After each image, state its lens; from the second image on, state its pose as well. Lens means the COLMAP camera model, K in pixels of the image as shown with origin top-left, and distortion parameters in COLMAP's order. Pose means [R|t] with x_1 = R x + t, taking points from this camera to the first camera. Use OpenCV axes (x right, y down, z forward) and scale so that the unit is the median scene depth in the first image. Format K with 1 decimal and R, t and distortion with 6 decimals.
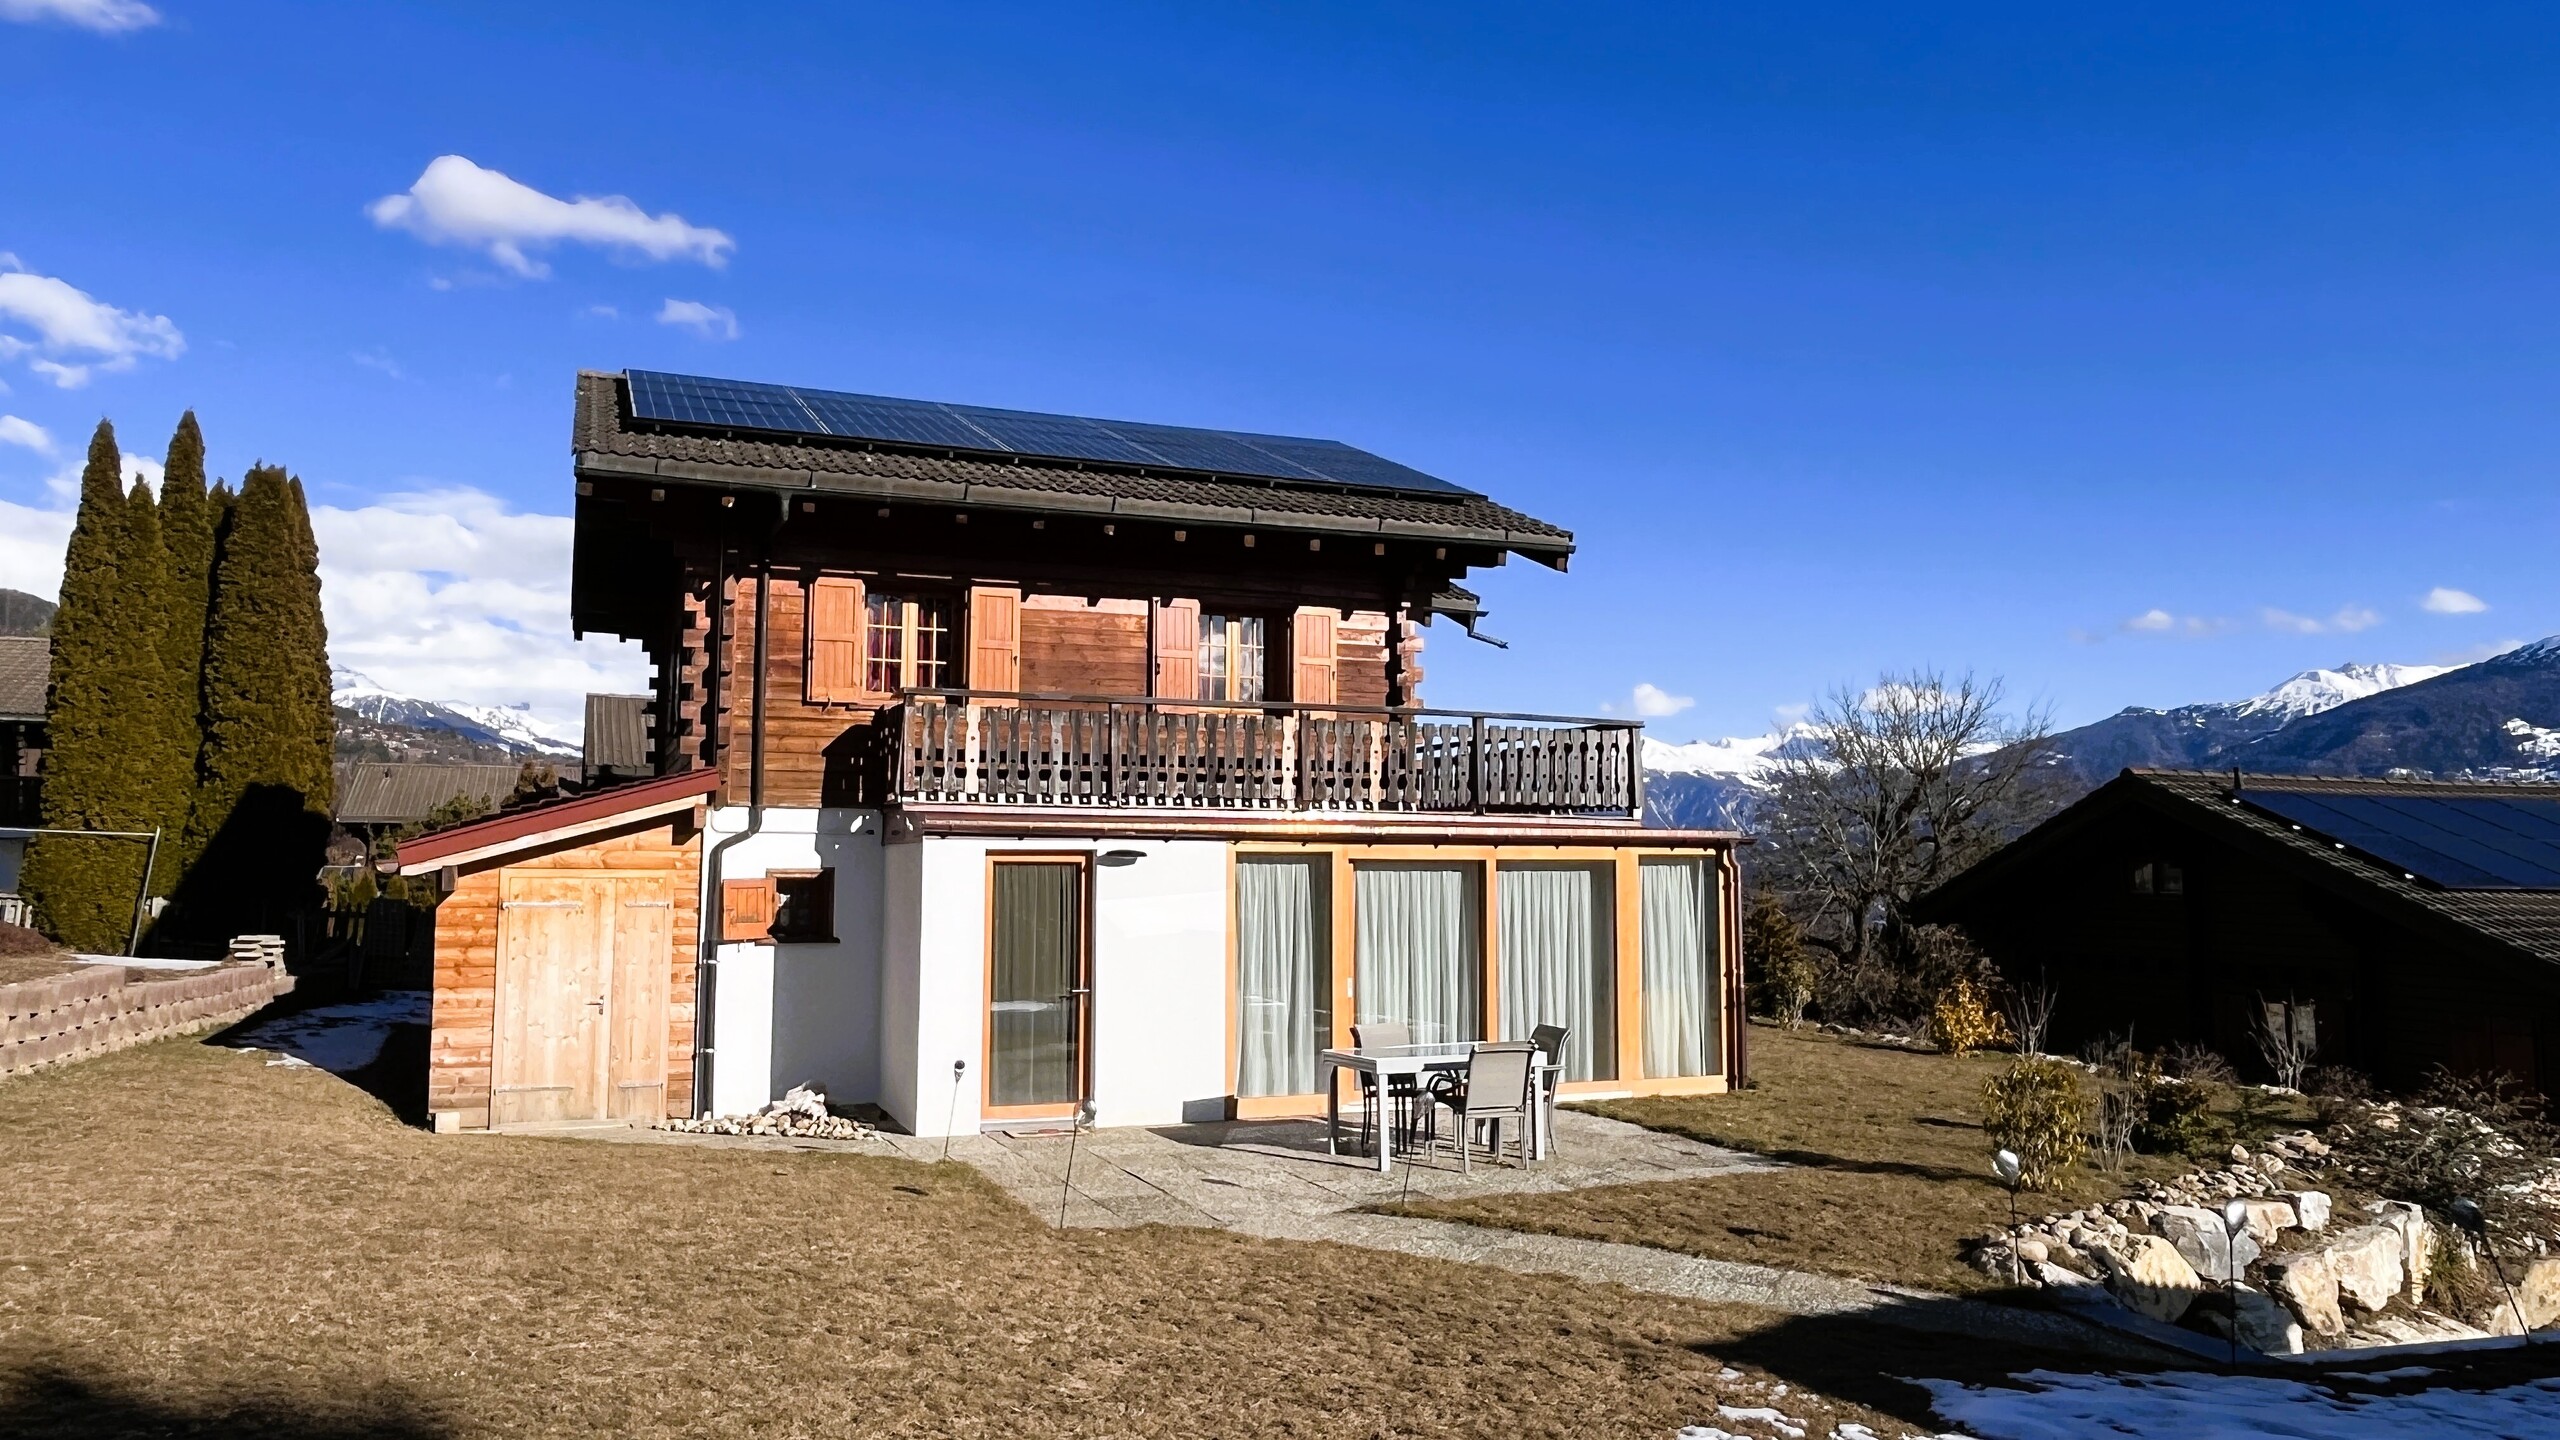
lens RADIAL K [[1744.1, 0, 1280.0], [0, 1744.1, 720.0], [0, 0, 1]] dist [-0.000845, -0.002003]
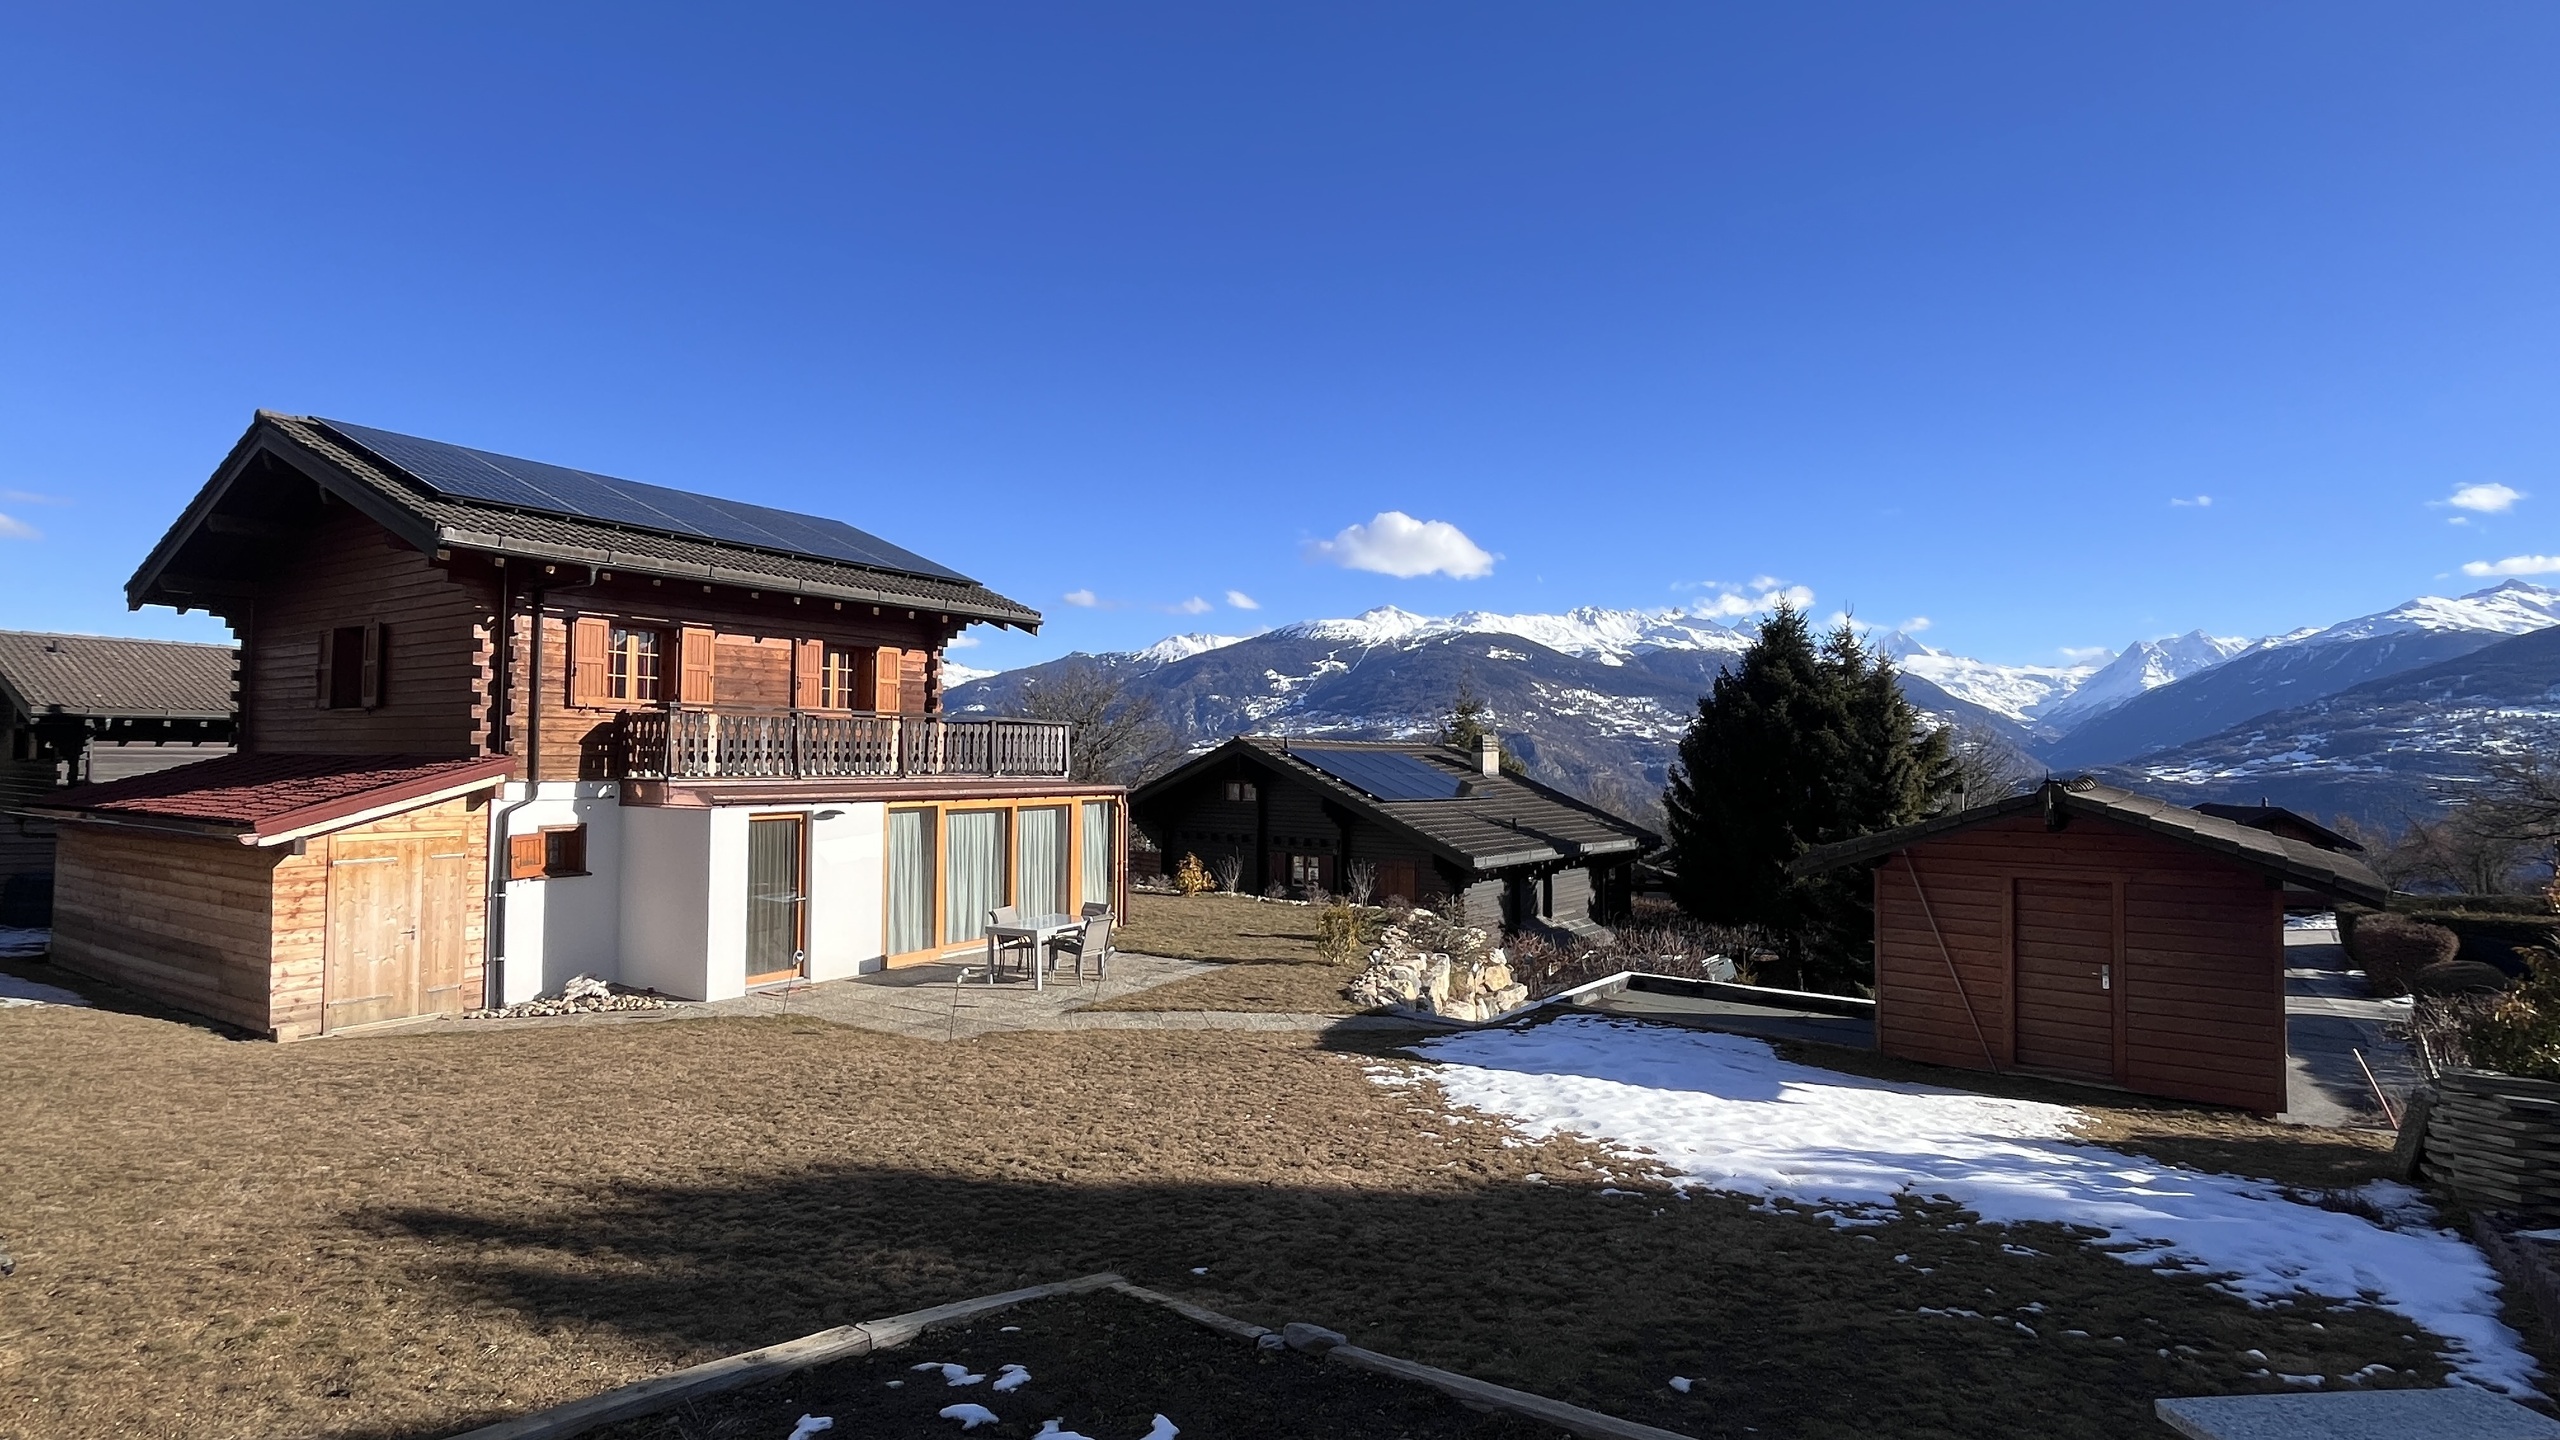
lens RADIAL K [[1189.5, 0, 1280.0], [0, 1189.5, 720.0], [0, 0, 1]] dist [0.010260, 0.000372]
pose [[0.810594, 0.021872, 0.585201, -0.373301], [-0.056192, 0.997596, 0.040550, -0.071378], [-0.582907, -0.065753, 0.809874, -0.118193]]
